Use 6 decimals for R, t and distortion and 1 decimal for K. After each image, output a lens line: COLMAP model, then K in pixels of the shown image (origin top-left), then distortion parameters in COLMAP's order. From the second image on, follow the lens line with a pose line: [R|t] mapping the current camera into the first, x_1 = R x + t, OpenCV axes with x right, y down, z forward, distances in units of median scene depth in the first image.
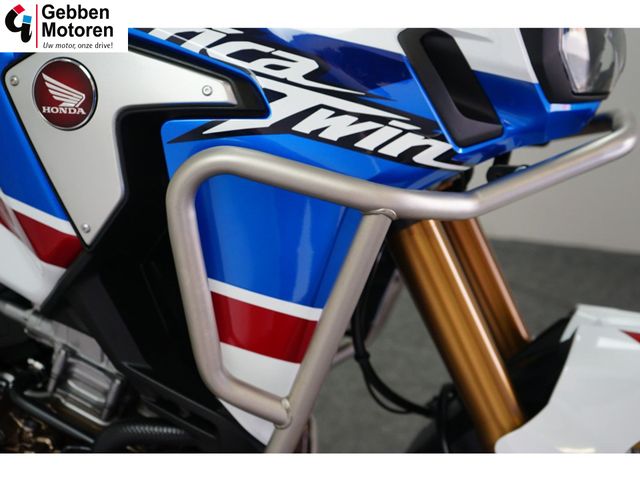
lens RADIAL K [[995.0, 0, 320.0], [0, 995.0, 240.0], [0, 0, 1]] dist [-0.021678, -0.010905]
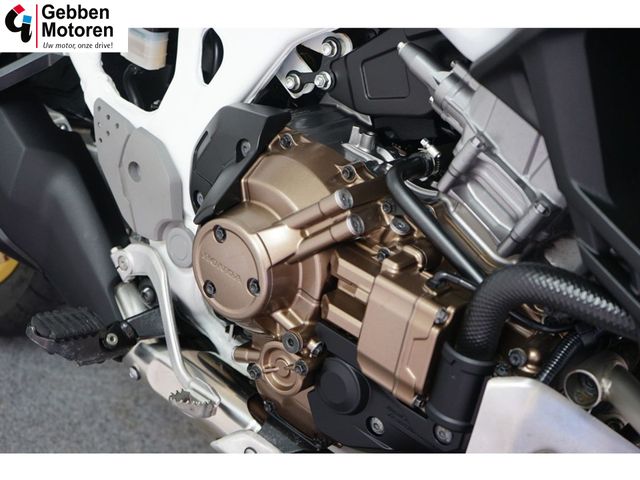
lens RADIAL K [[995.0, 0, 320.0], [0, 995.0, 240.0], [0, 0, 1]] dist [-0.021678, -0.010905]
pose [[0.895888, 0.332045, -0.295178, -0.131640], [-0.283475, 0.938802, 0.195686, 0.073542], [0.342090, -0.091637, 0.935188, 0.315838]]
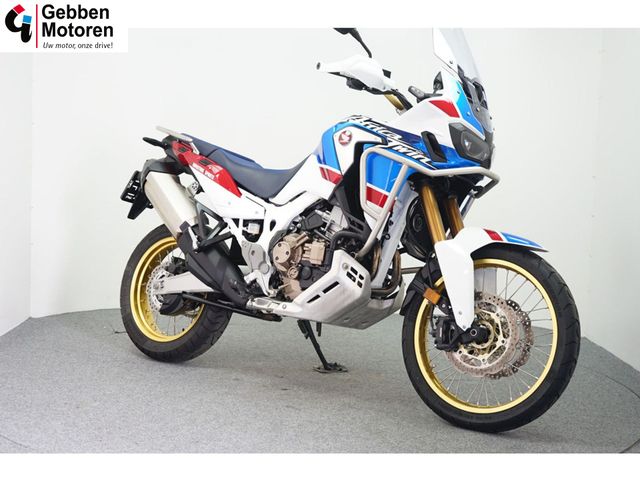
lens RADIAL K [[995.0, 0, 320.0], [0, 995.0, 240.0], [0, 0, 1]] dist [-0.021678, -0.010905]
pose [[0.928602, 0.125411, -0.349242, 0.989634], [-0.245681, 0.913122, -0.325345, 1.385243], [0.278098, 0.387919, 0.878738, -2.184836]]
